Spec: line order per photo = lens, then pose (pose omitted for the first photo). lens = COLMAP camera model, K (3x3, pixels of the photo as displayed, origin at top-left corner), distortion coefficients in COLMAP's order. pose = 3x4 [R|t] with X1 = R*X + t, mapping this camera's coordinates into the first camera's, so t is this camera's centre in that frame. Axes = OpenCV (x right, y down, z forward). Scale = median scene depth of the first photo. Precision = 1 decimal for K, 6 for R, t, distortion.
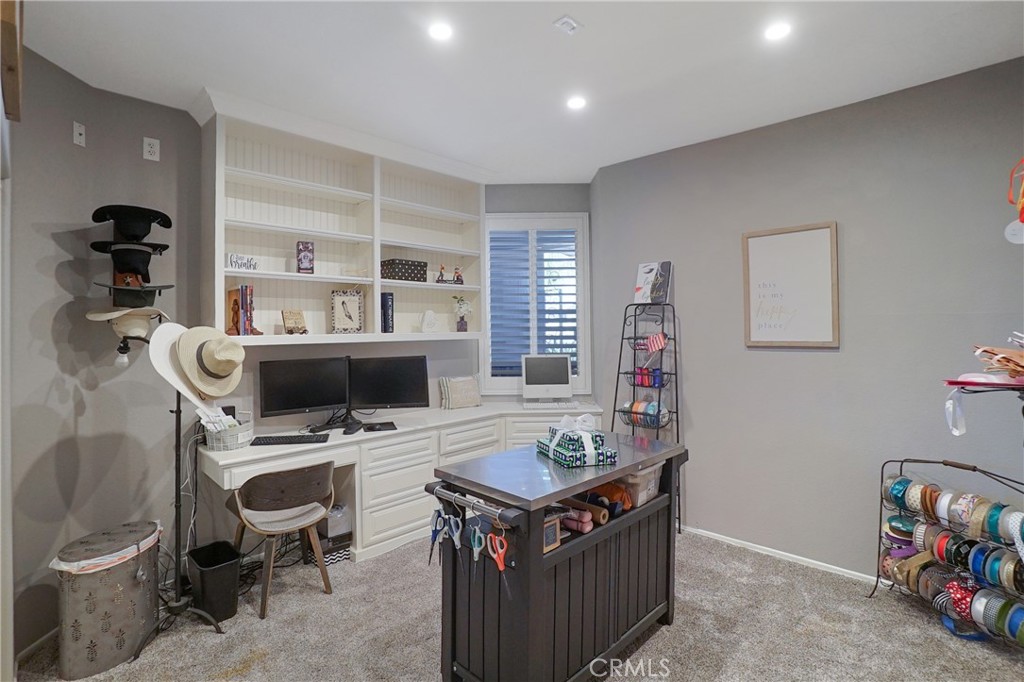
lens RADIAL K [[478.7, 0, 500.6], [0, 478.7, 330.2], [0, 0, 1]] dist [-0.056163, 0.018189]
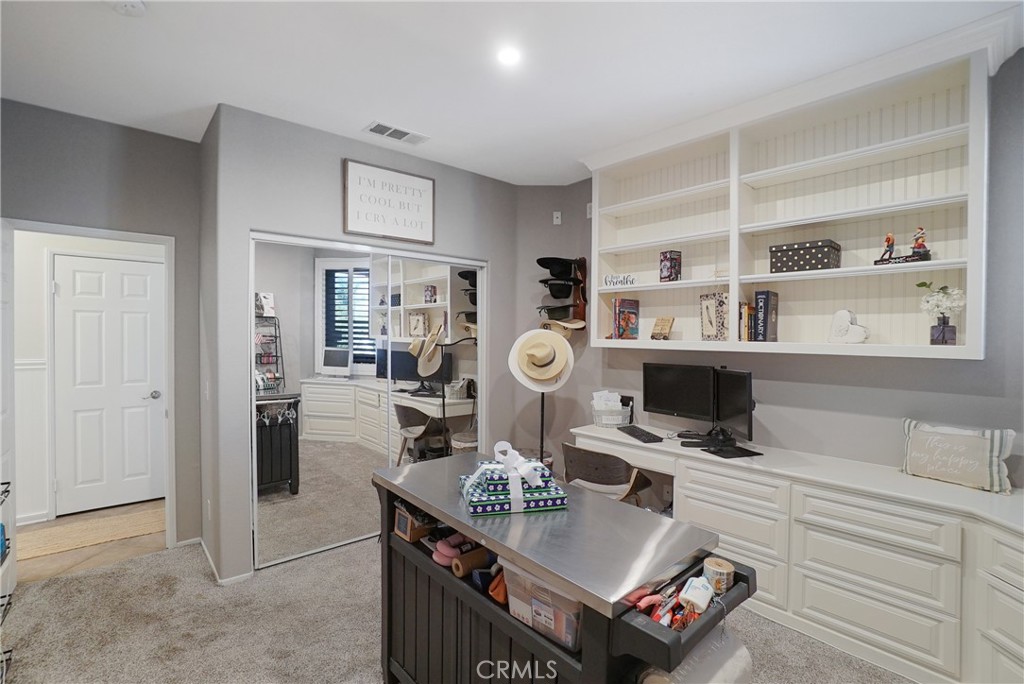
lens RADIAL K [[467.1, 0, 504.6], [0, 467.1, 341.9], [0, 0, 1]] dist [-0.059900, 0.023135]
pose [[-0.062765, 0.027685, -0.997644, 0.645427], [-0.010270, 0.999544, 0.028384, -0.013119], [0.997975, 0.012028, -0.062452, 0.728365]]
